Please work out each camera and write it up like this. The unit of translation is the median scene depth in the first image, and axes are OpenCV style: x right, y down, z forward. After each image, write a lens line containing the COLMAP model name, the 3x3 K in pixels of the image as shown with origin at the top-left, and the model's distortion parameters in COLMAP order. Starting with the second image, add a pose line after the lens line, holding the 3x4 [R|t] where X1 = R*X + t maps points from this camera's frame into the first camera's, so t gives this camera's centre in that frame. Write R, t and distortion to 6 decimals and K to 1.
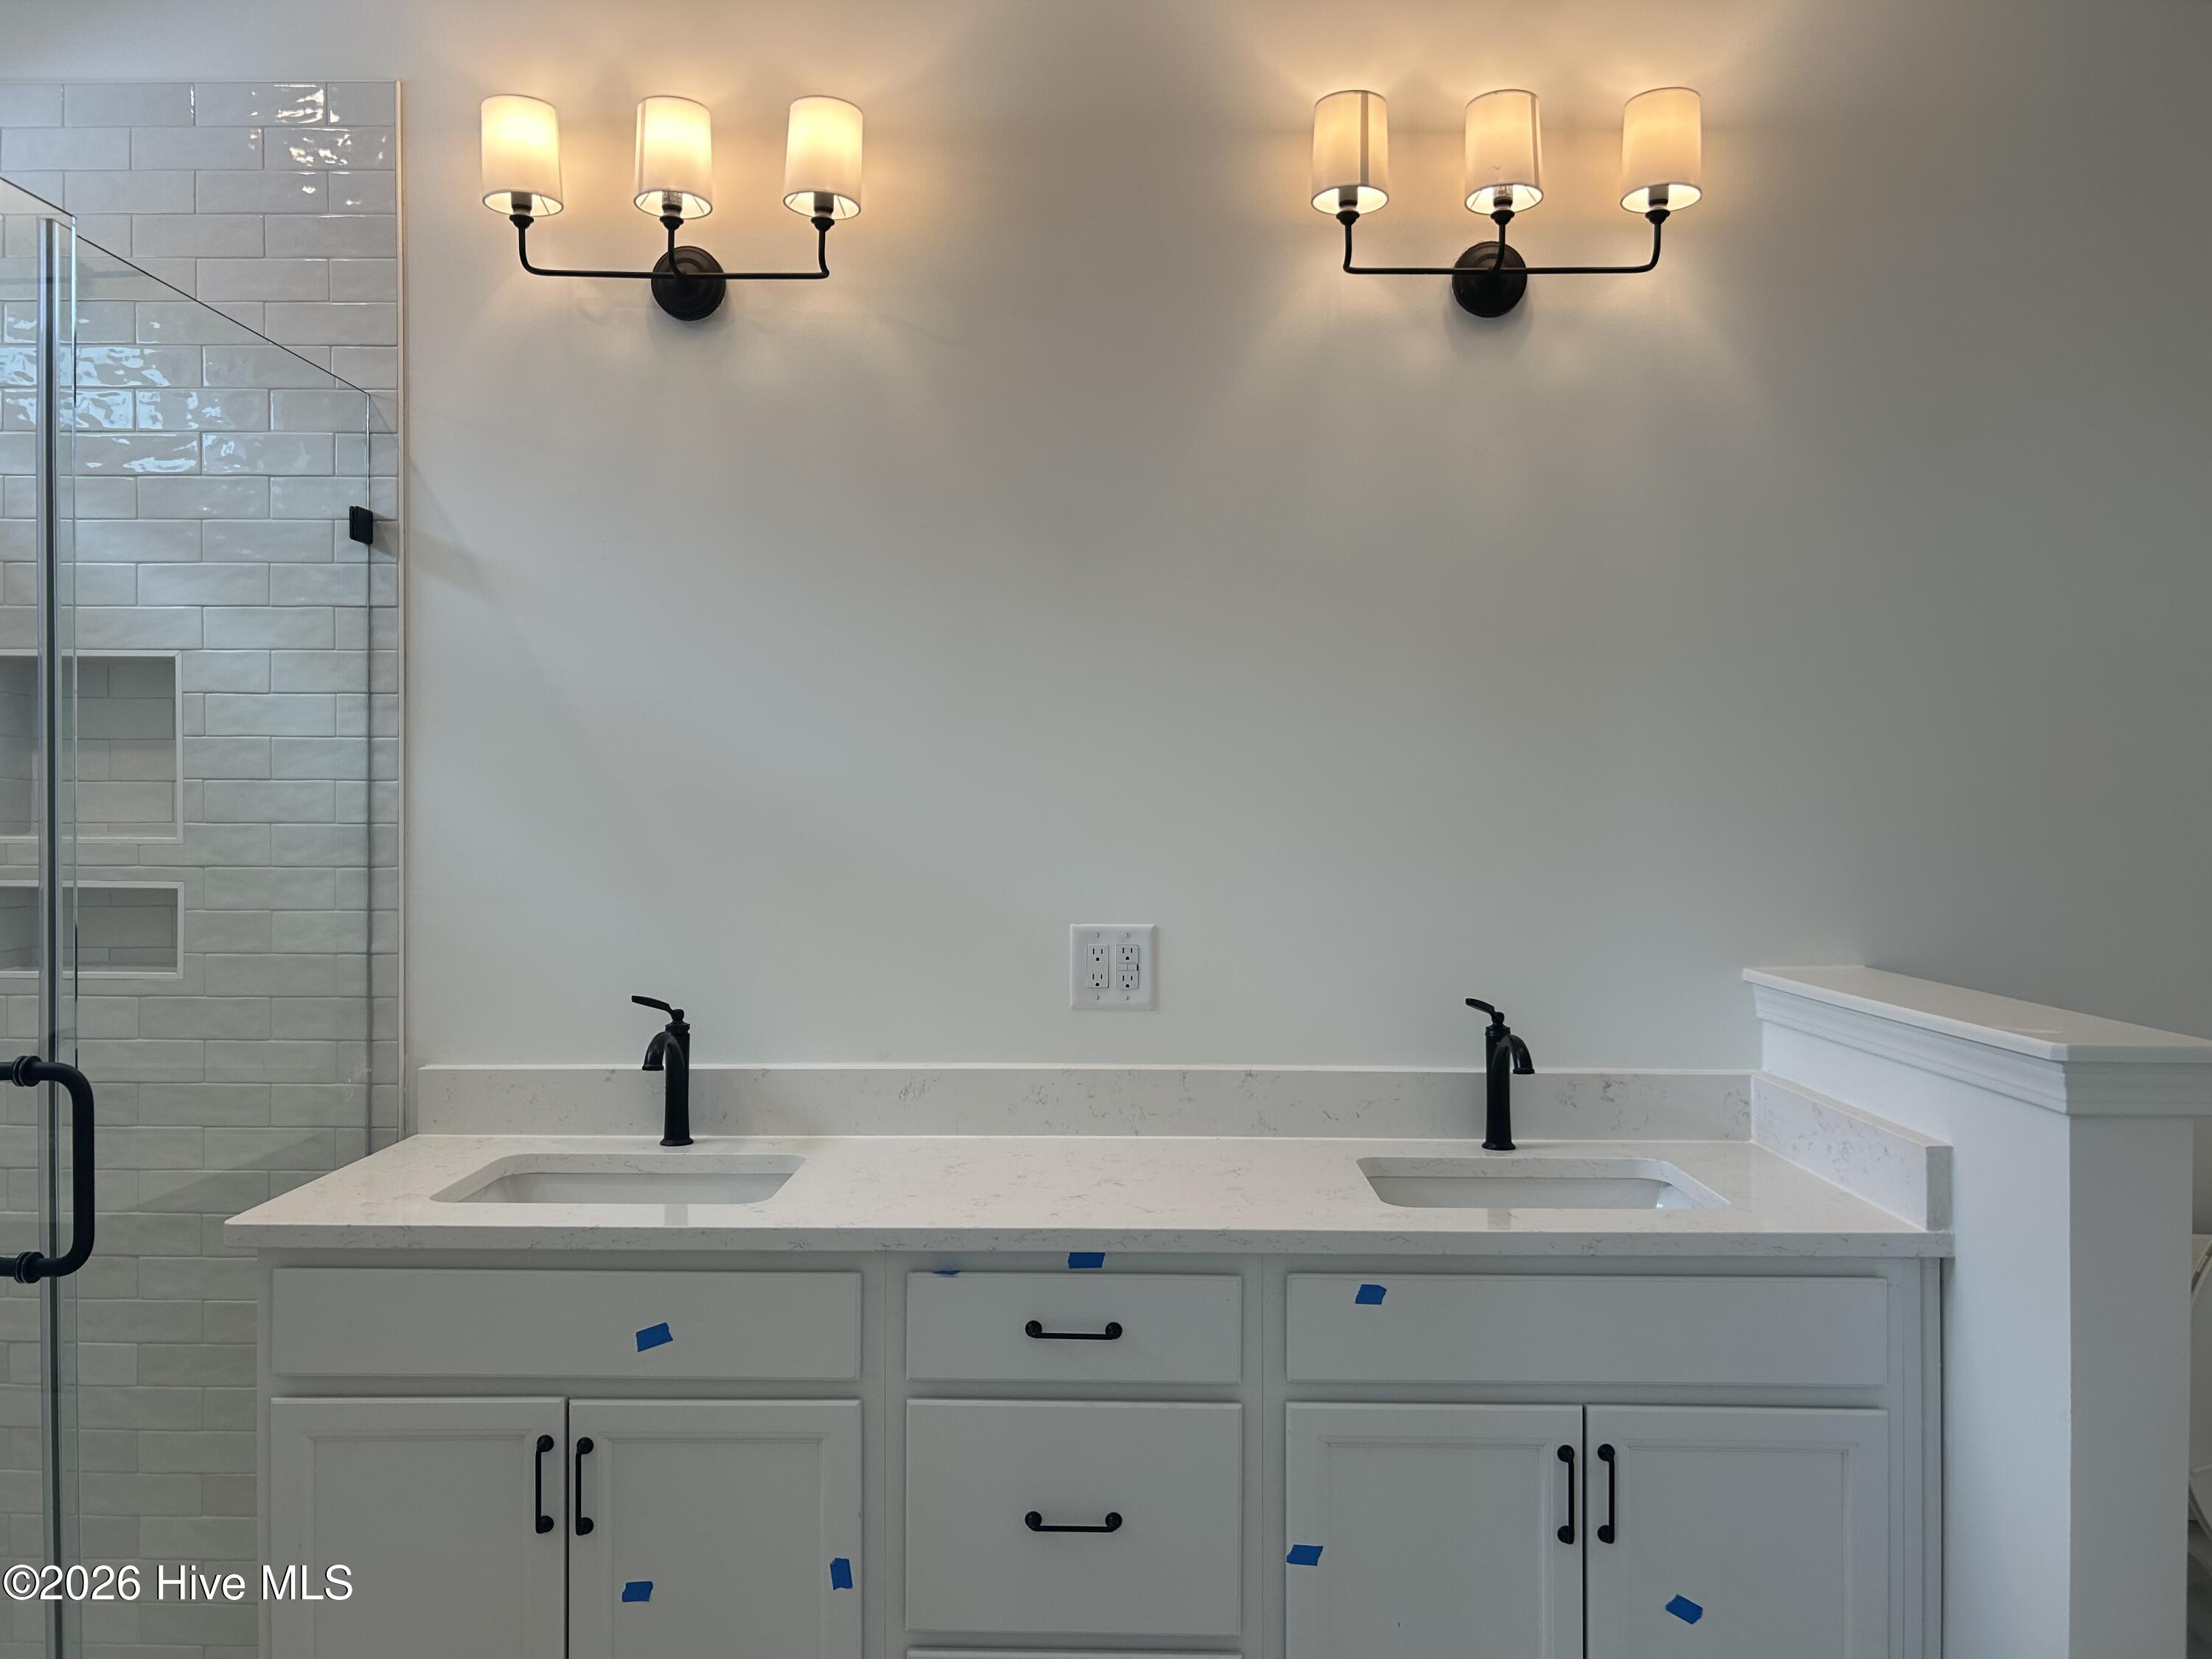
lens RADIAL K [[1679.4, 0, 1092.8], [0, 1679.4, 837.2], [0, 0, 1]] dist [0.043918, -0.034708]
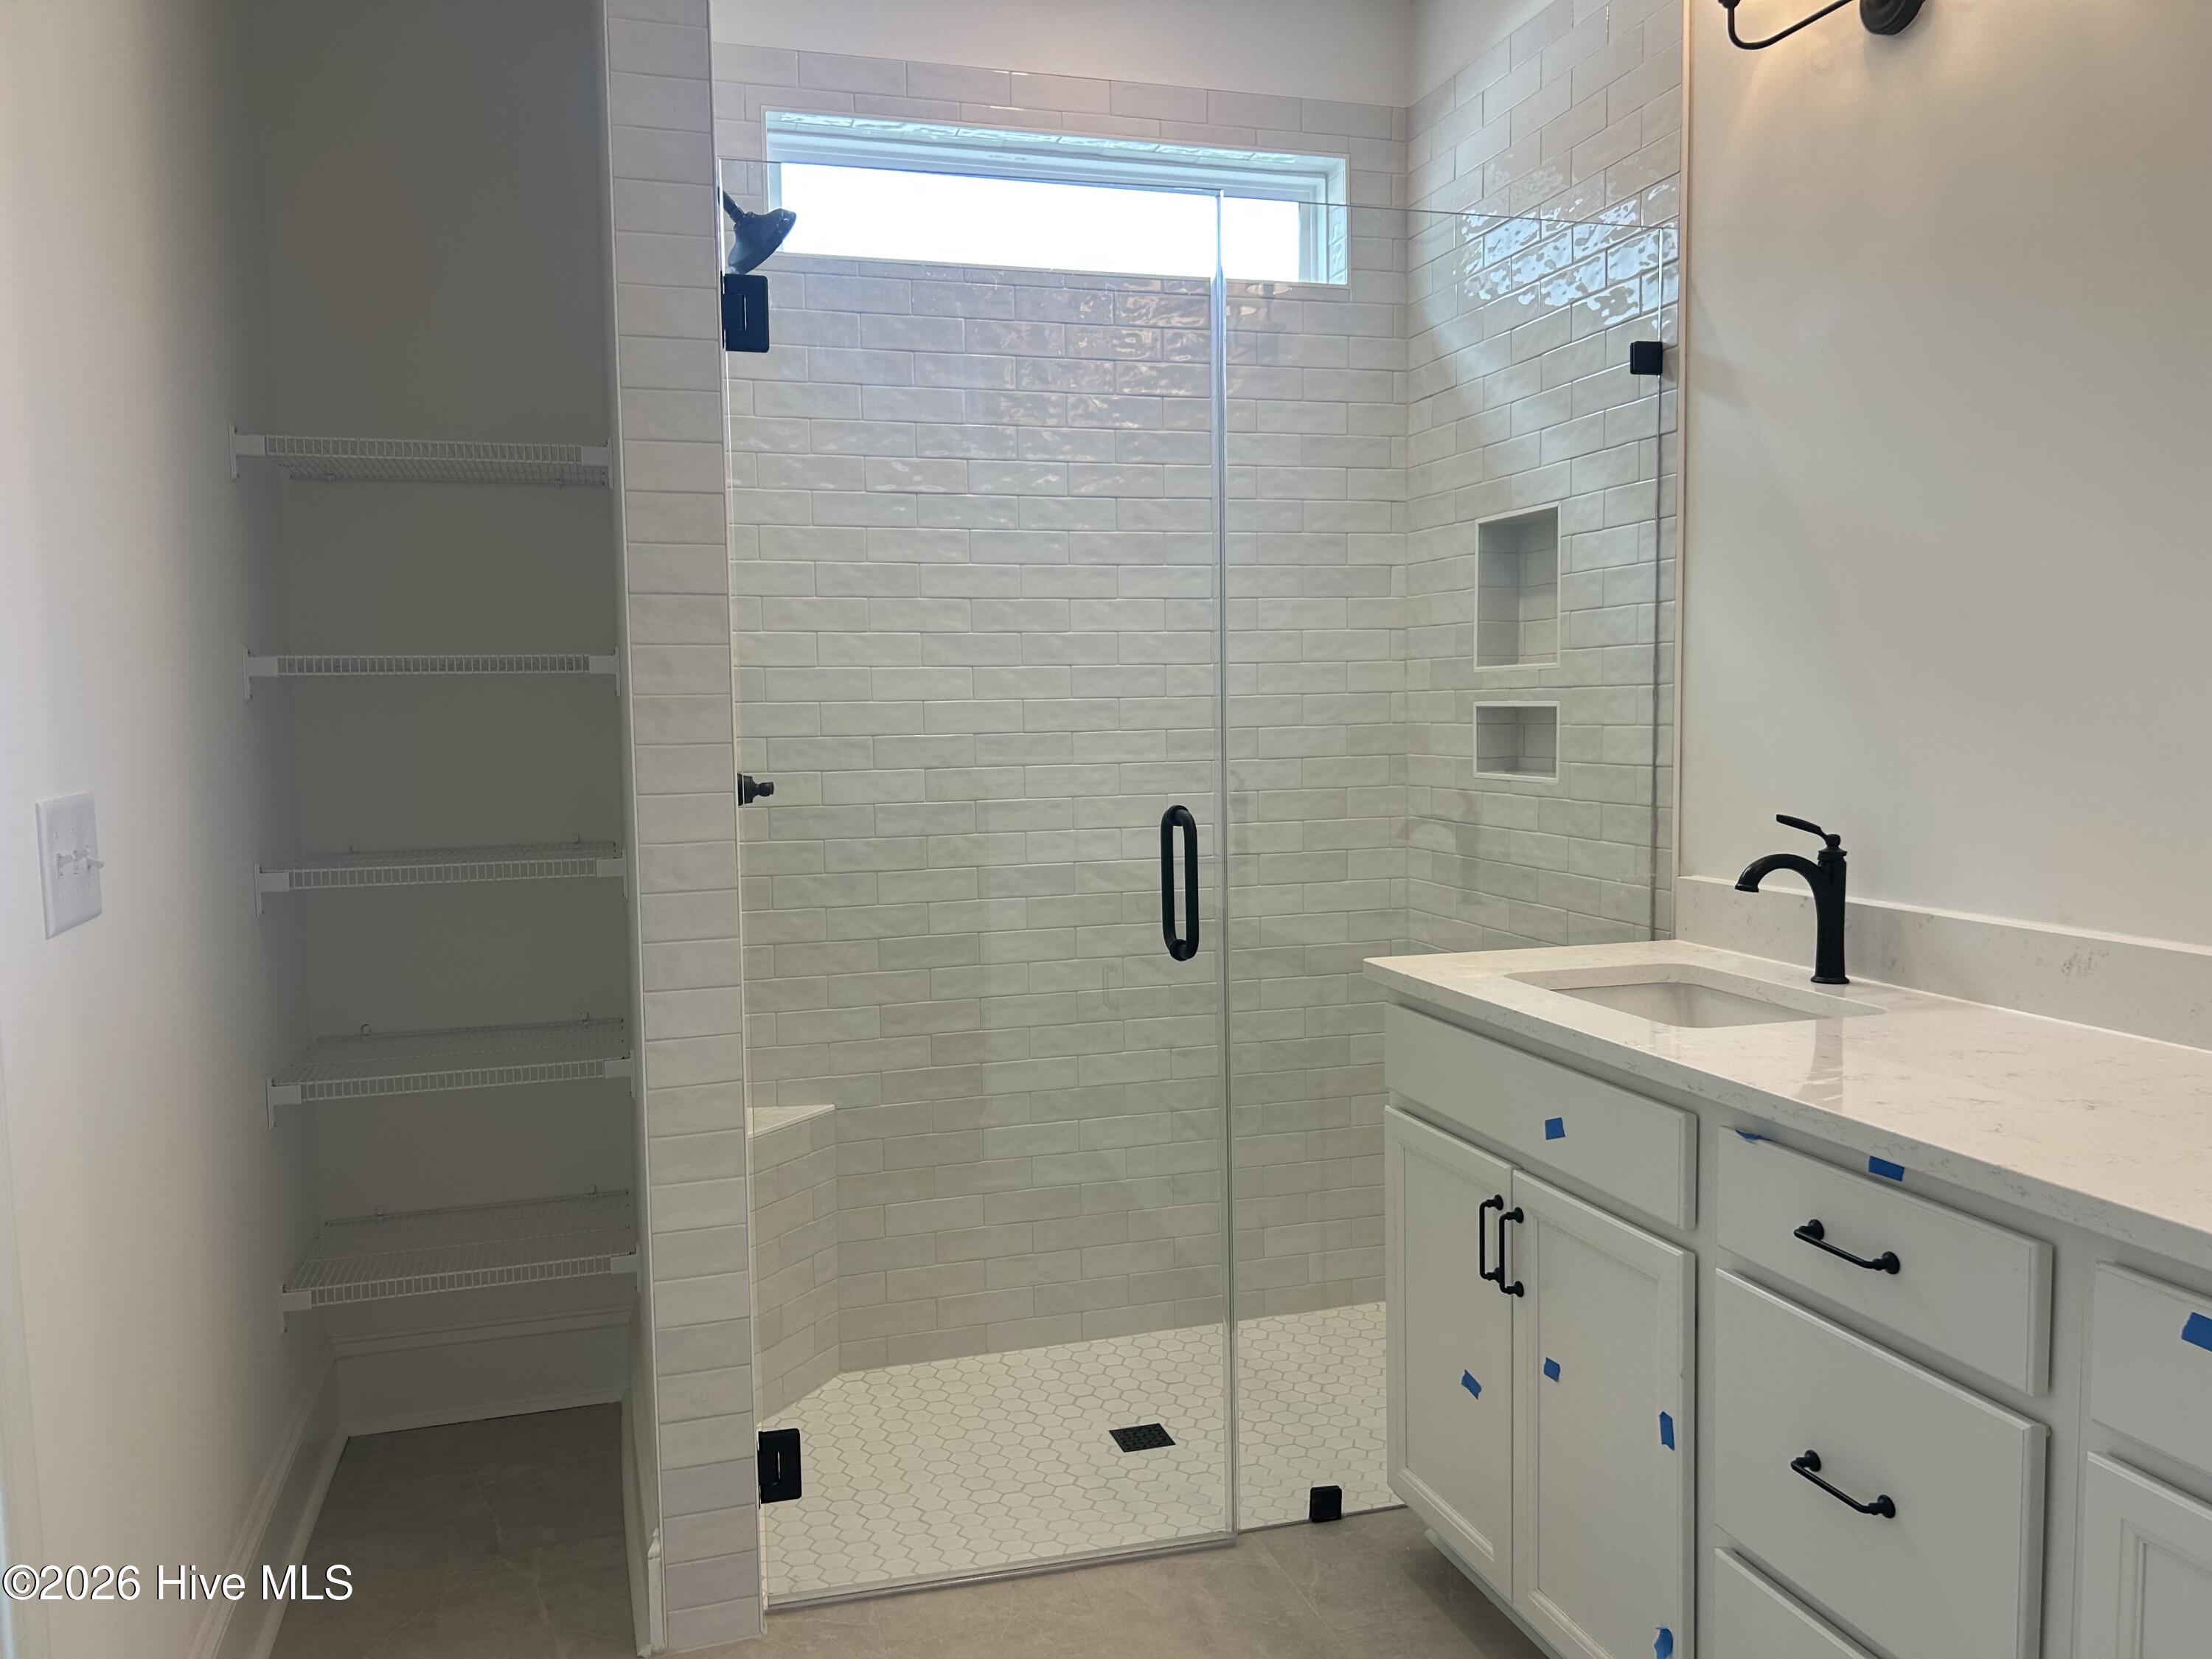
lens RADIAL K [[1679.4, 0, 1098.4], [0, 1679.4, 843.2], [0, 0, 1]] dist [0.043918, -0.034708]
pose [[0.295501, 0.067140, -0.952980, 0.486657], [0.004647, 0.997415, 0.071711, 0.039498], [0.955331, -0.025620, 0.294425, 0.350617]]
